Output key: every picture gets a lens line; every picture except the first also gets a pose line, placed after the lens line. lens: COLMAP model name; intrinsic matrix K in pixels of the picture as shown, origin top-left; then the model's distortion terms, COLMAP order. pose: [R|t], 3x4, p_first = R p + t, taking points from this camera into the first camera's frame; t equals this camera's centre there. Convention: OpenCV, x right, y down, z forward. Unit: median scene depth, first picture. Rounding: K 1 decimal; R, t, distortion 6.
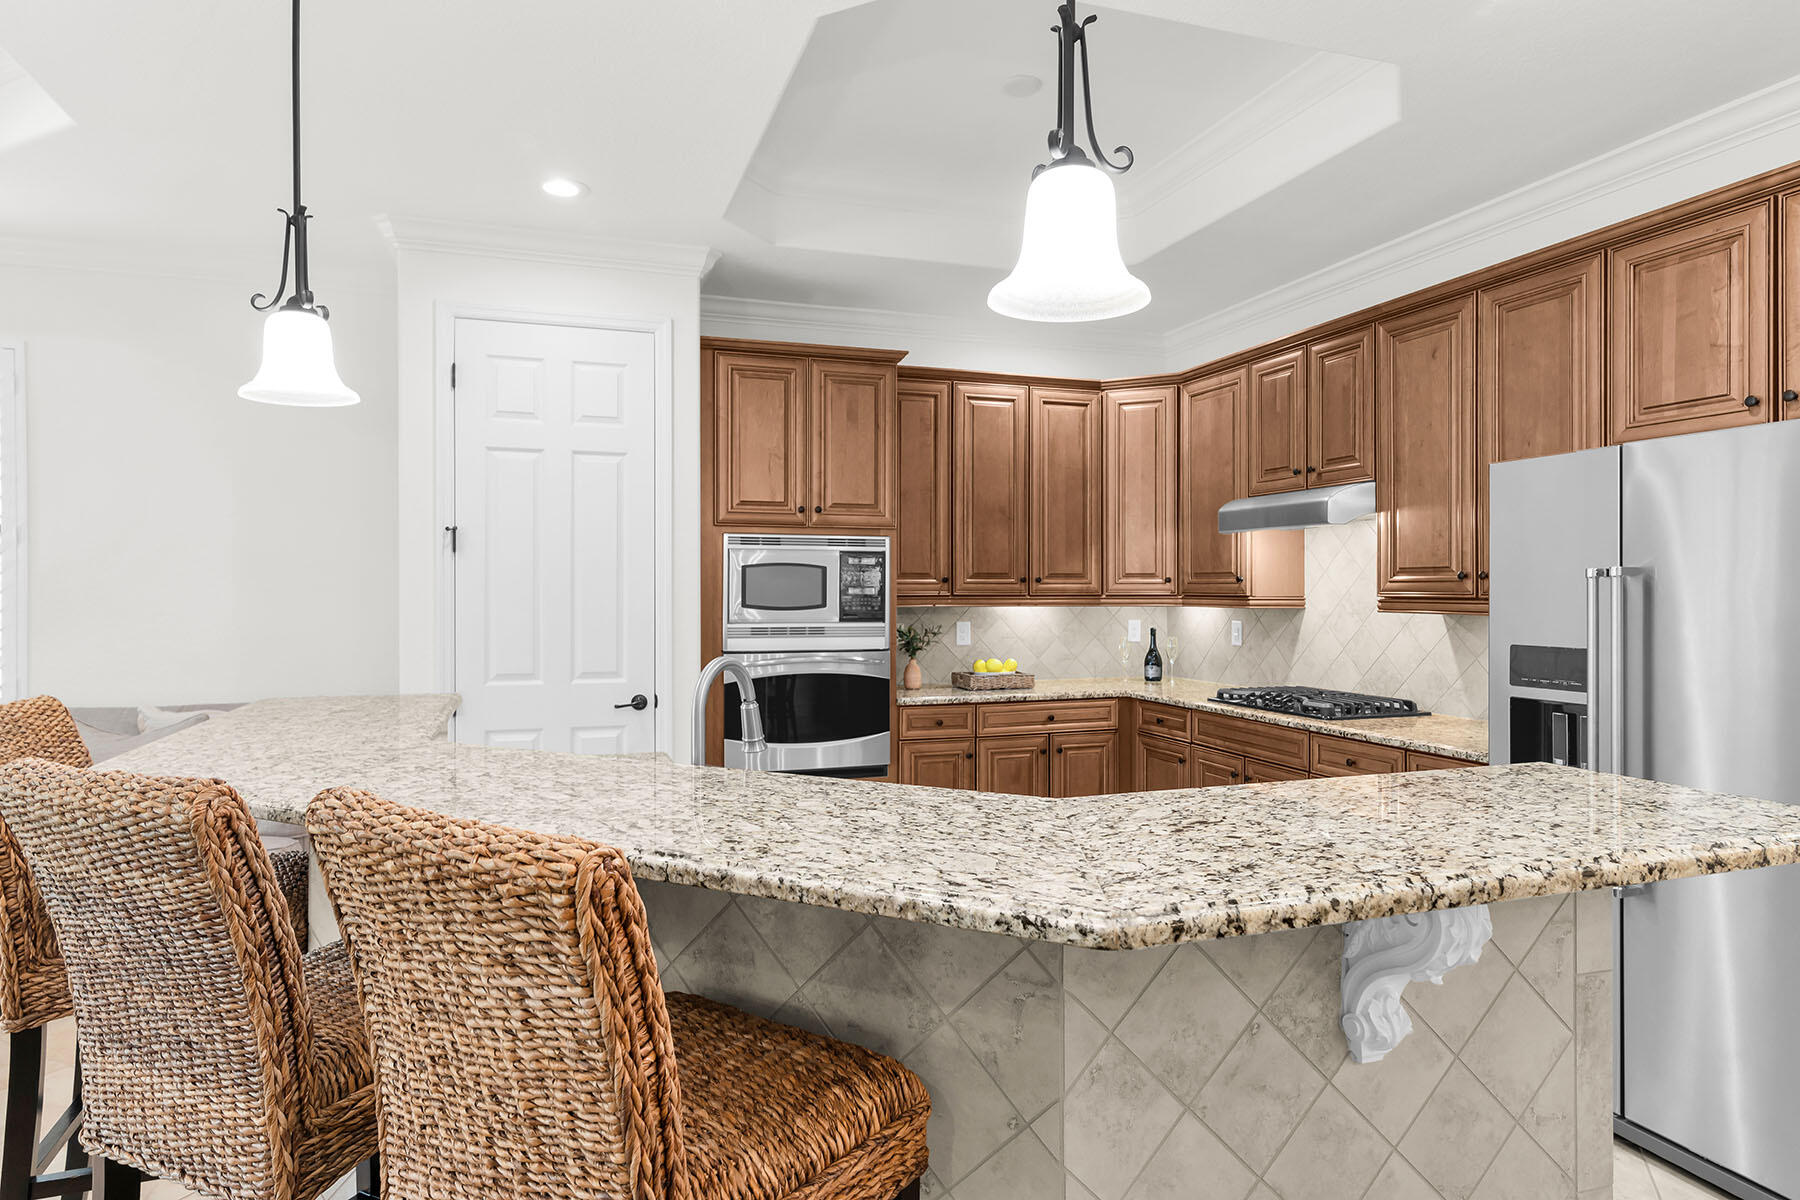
lens RADIAL K [[1048.0, 0, 895.6], [0, 1048.0, 593.4], [0, 0, 1]] dist [0.000619, 0.000045]
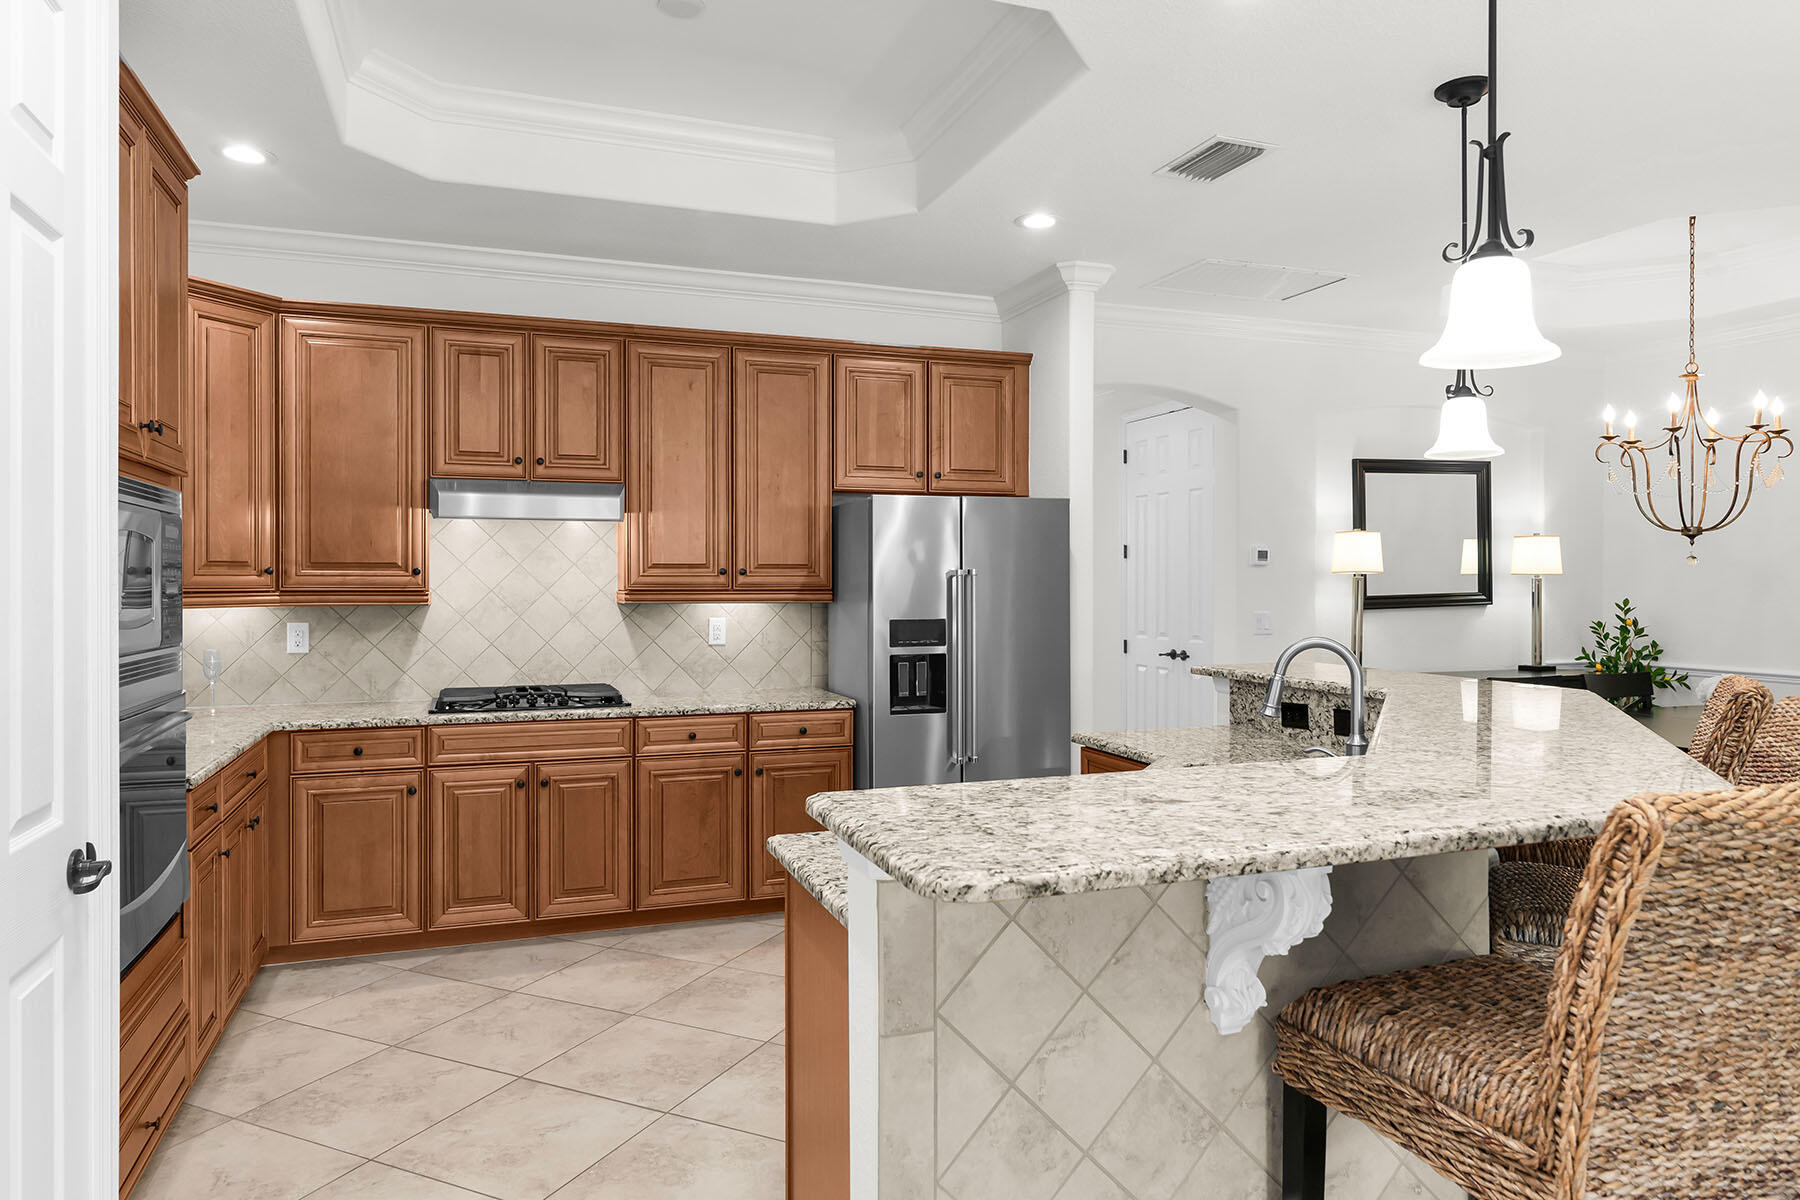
lens RADIAL K [[1148.3, 0, 899.5], [0, 1148.3, 581.2], [0, 0, 1]] dist [-0.001319, -0.000192]
pose [[-0.034770, 0.001472, 0.999394, -0.601164], [0.005402, 0.999985, -0.001285, -0.001746], [-0.999381, 0.005354, -0.034777, 0.606915]]
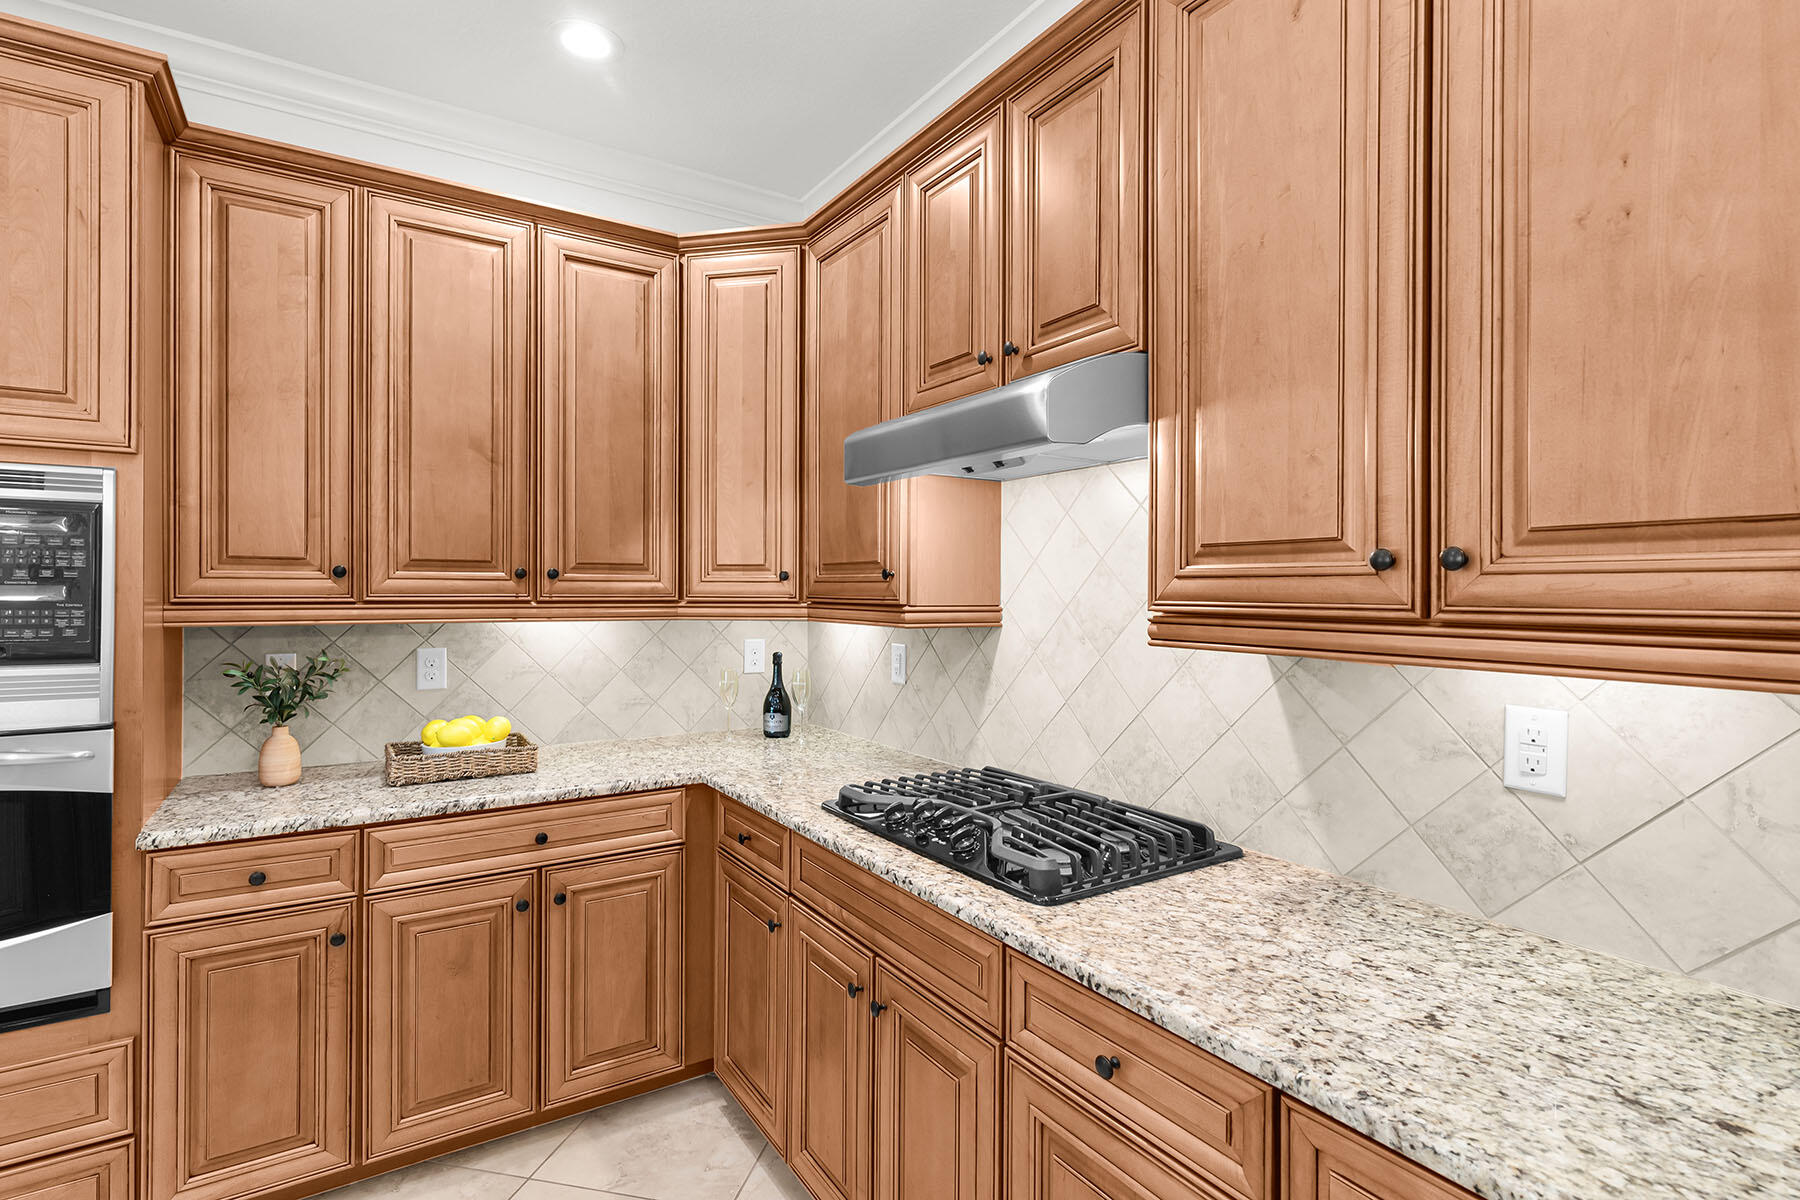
lens RADIAL K [[878.4, 0, 897.5], [0, 878.4, 589.1], [0, 0, 1]] dist [0.019440, 0.000098]
pose [[0.970394, 0.005873, 0.241455, 0.212389], [-0.004425, 0.999969, -0.006542, -0.002533], [-0.241486, 0.005279, 0.970390, 0.529912]]
